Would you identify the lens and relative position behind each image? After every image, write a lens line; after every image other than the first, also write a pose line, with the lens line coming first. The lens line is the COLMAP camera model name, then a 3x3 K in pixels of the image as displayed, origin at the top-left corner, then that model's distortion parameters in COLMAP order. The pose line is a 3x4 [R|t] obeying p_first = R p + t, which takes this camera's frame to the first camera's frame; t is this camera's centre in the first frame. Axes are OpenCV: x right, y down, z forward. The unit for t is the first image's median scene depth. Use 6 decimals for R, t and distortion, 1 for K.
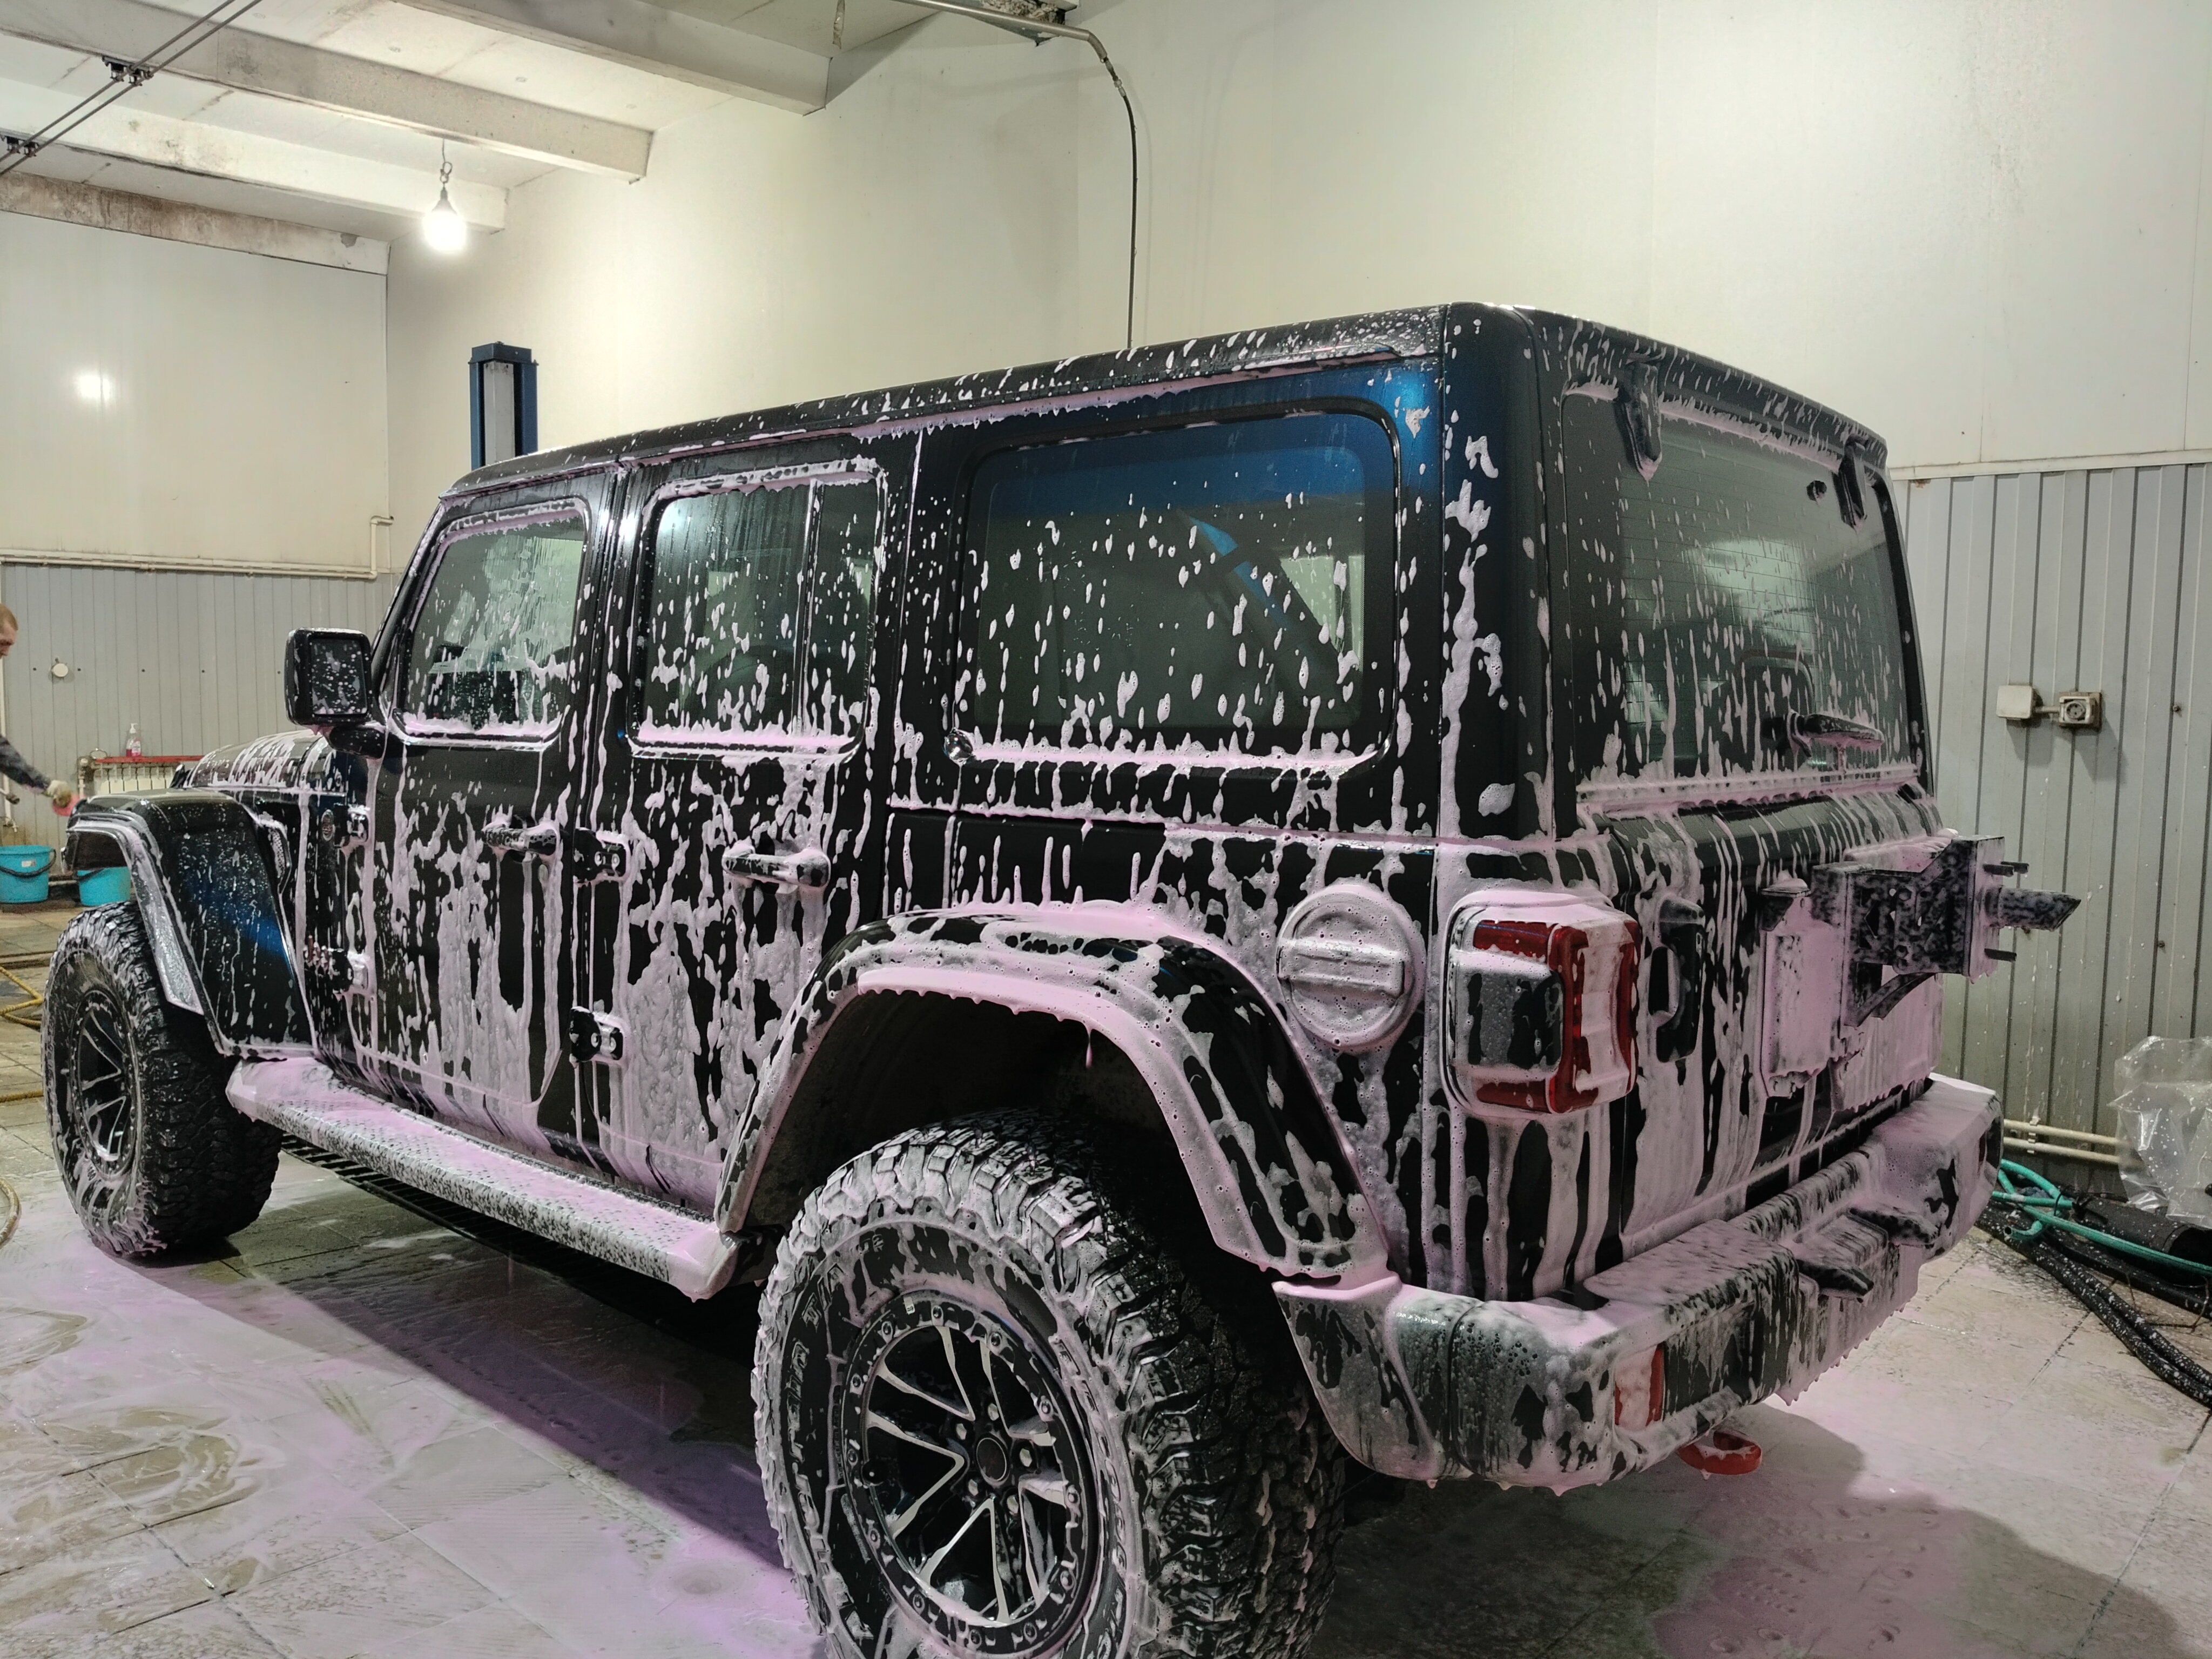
lens RADIAL K [[1788.3, 0, 1095.5], [0, 1788.3, 833.4], [0, 0, 1]] dist [-0.012438, -0.006375]
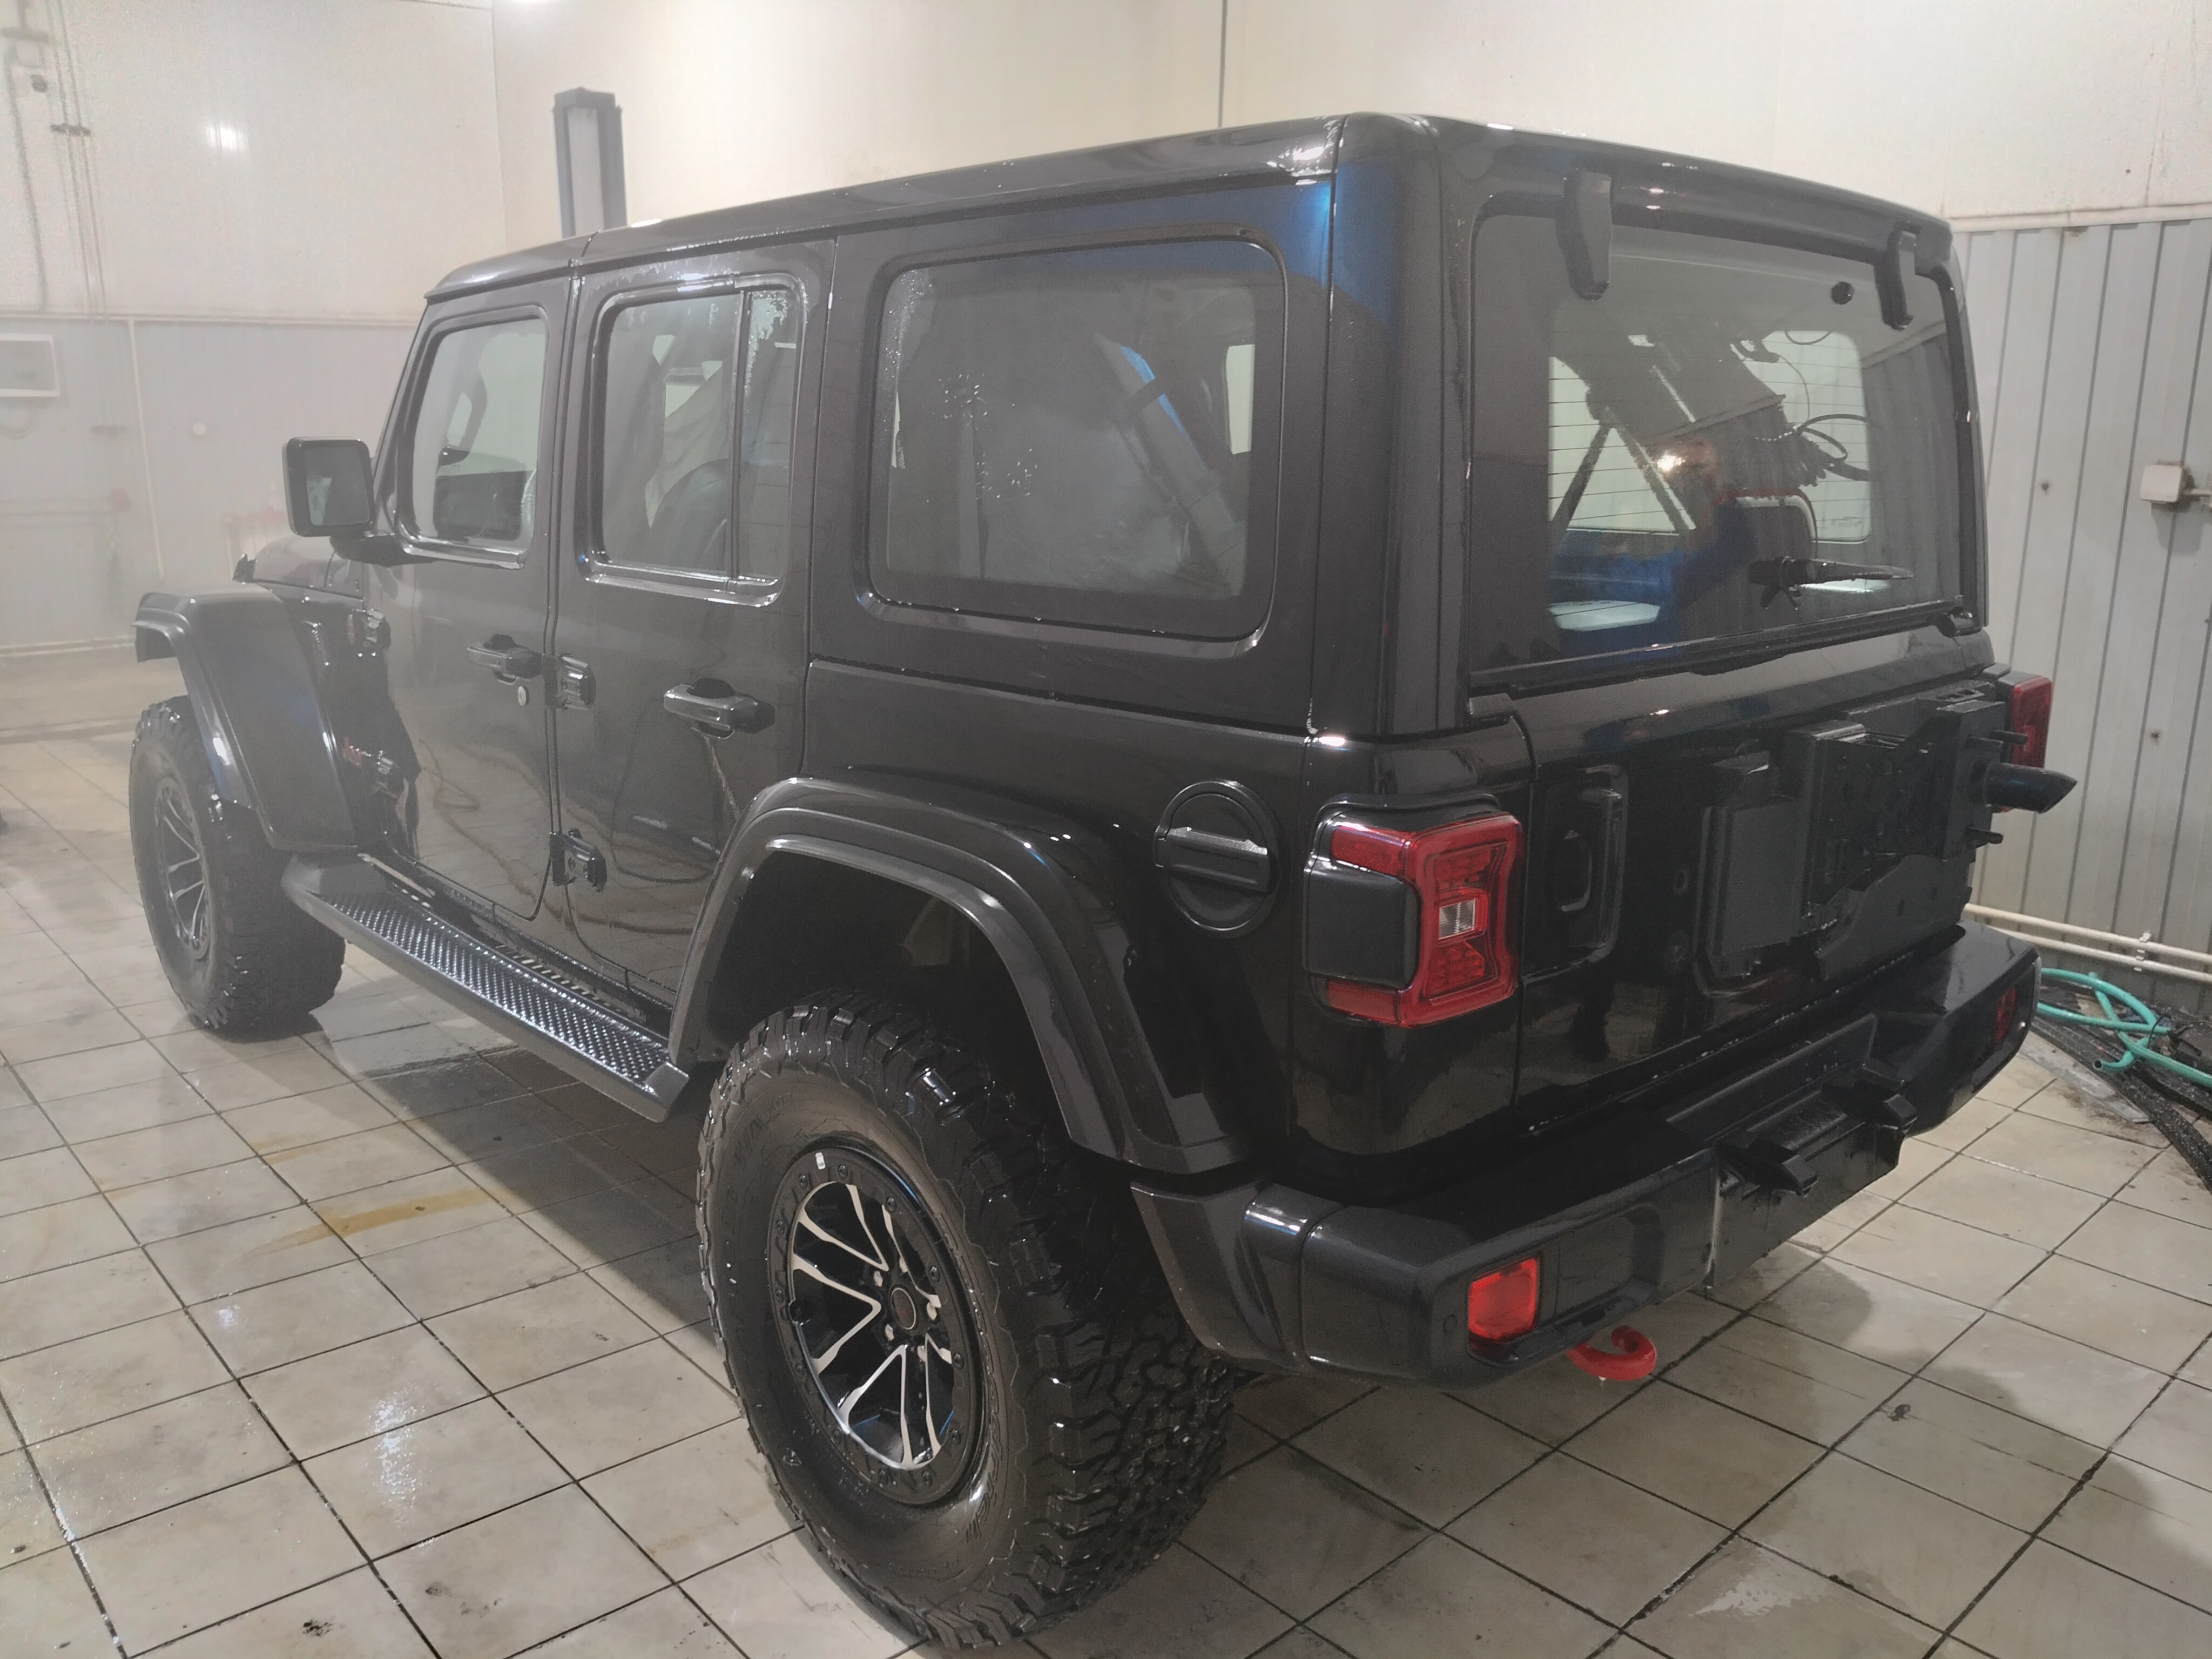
lens RADIAL K [[1788.3, 0, 1095.5], [0, 1788.3, 833.4], [0, 0, 1]] dist [-0.012438, -0.006375]
pose [[0.994116, 0.017639, -0.106875, 0.109068], [-0.000971, 0.988064, 0.154040, -0.051326], [0.108317, -0.153030, 0.982267, 0.040588]]
